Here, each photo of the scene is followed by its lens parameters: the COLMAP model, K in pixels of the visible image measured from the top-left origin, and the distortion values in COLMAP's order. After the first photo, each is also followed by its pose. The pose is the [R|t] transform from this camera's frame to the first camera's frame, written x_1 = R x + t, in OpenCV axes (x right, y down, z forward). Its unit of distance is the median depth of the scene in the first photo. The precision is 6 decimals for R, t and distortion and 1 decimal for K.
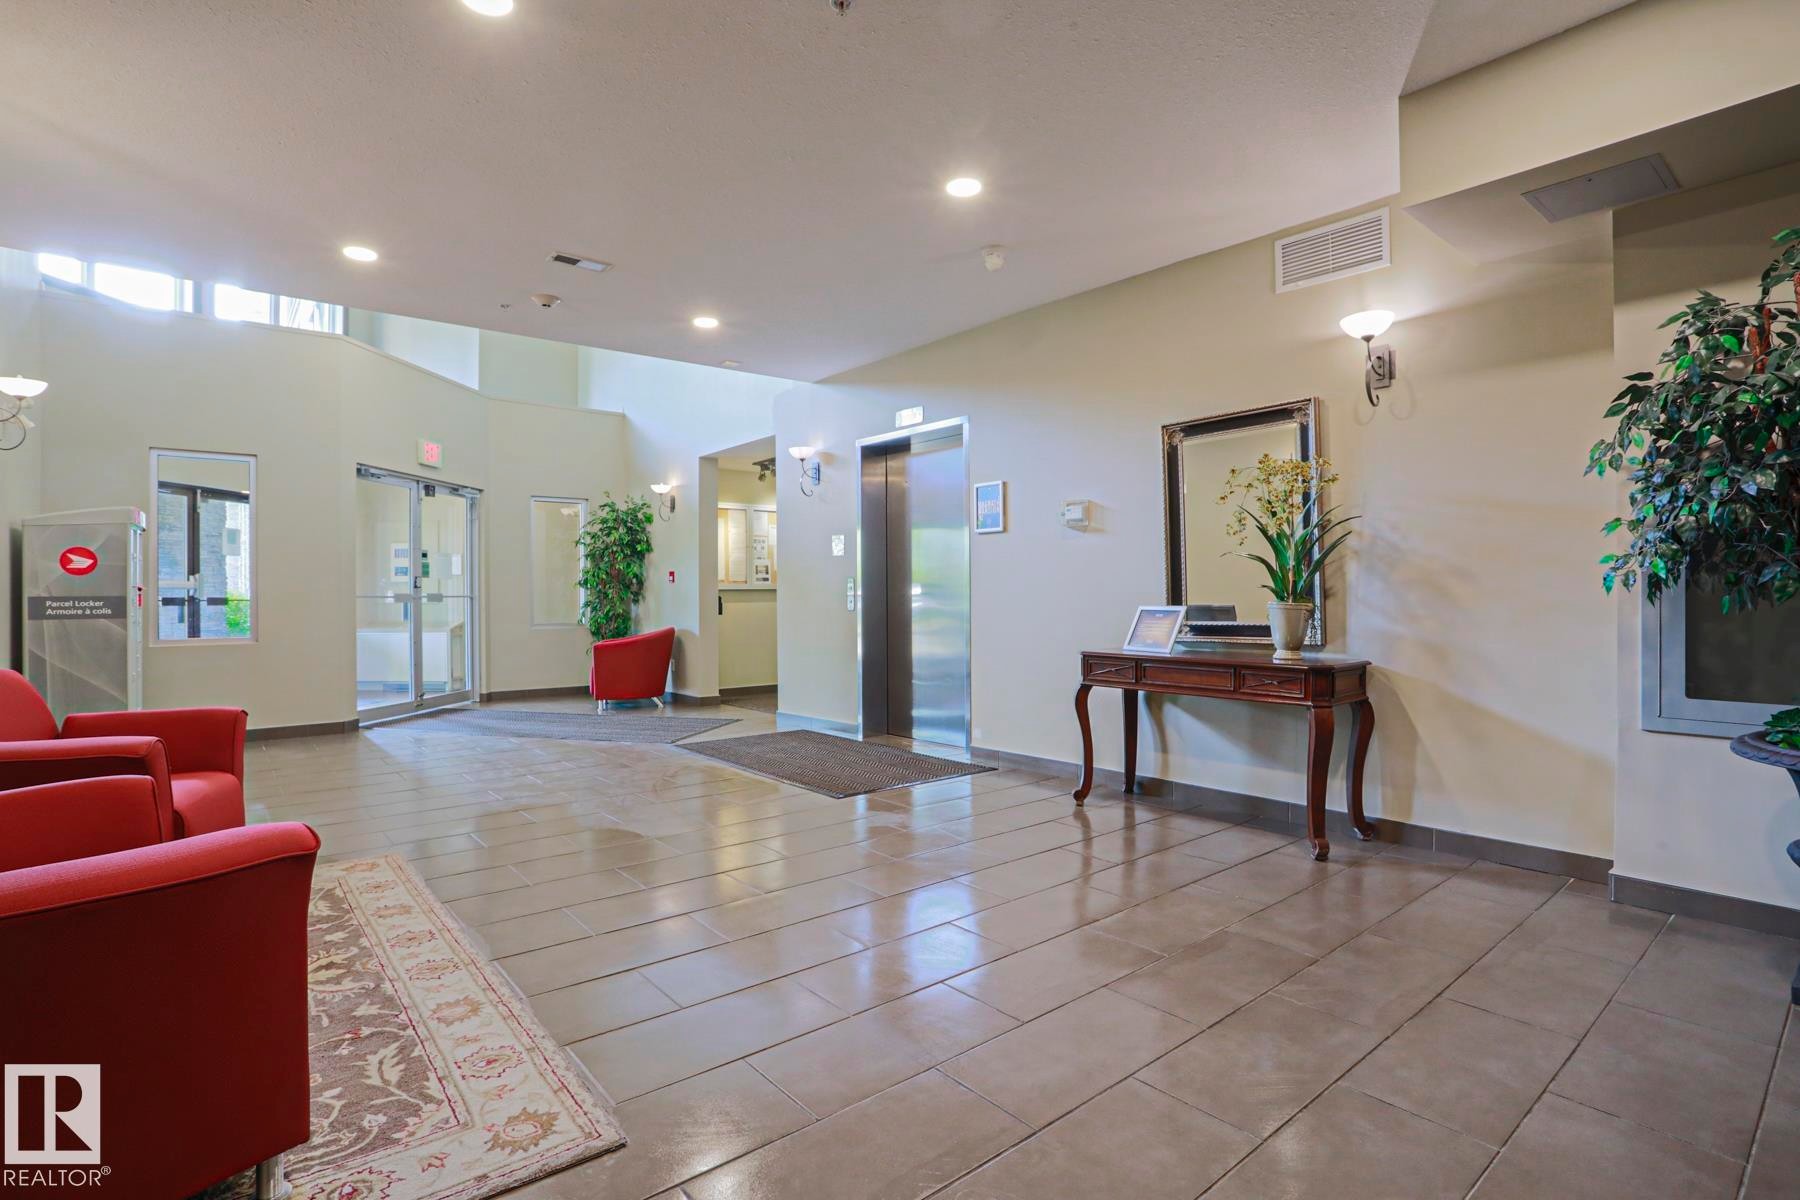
lens RADIAL K [[880.7, 0, 900.0], [0, 880.7, 600.0], [0, 0, 1]] dist [-0.081125, -0.000145]
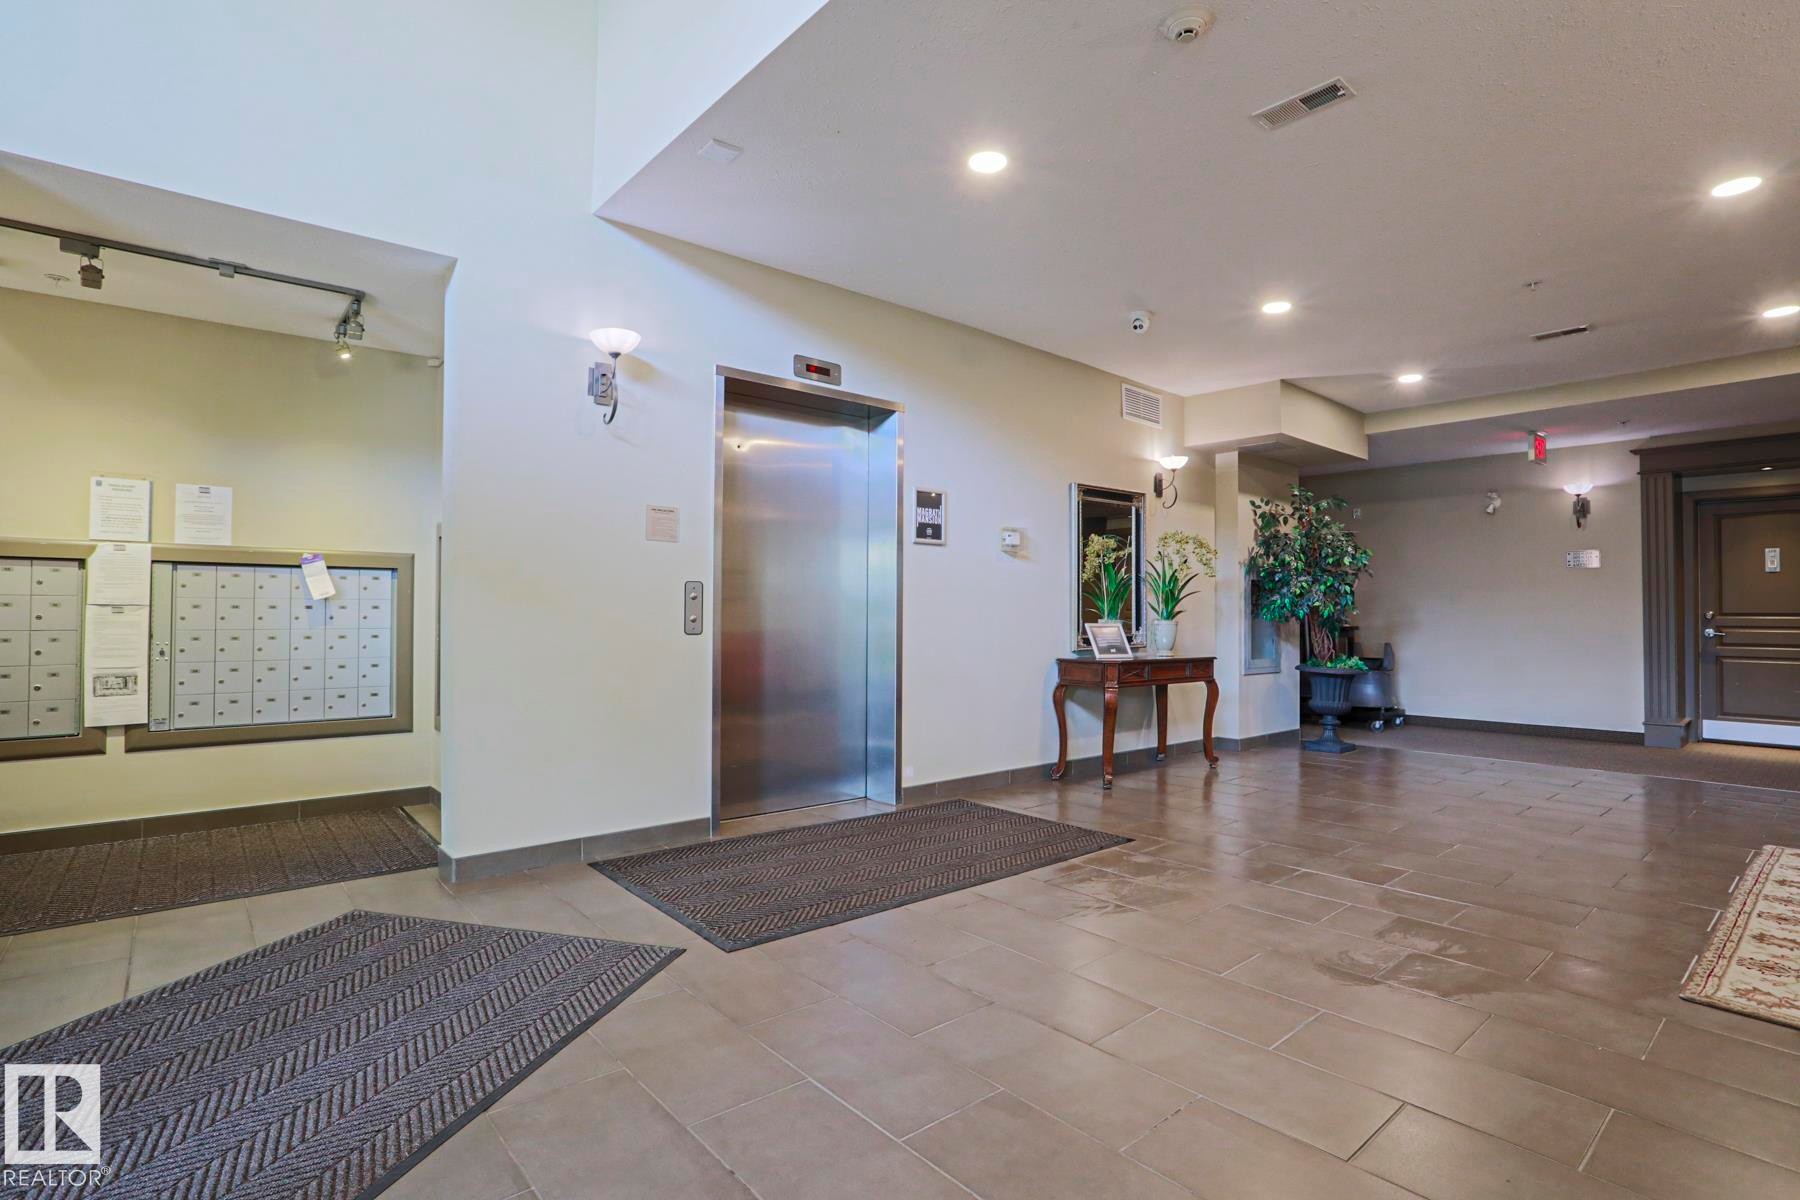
lens RADIAL K [[867.6, 0, 900.0], [0, 867.6, 600.0], [0, 0, 1]] dist [-0.031641, 0.000863]
pose [[-0.010286, 0.025189, 0.999630, -0.982518], [0.000020, 0.999683, -0.025190, 0.004962], [-0.999947, -0.000239, -0.010283, 1.276019]]
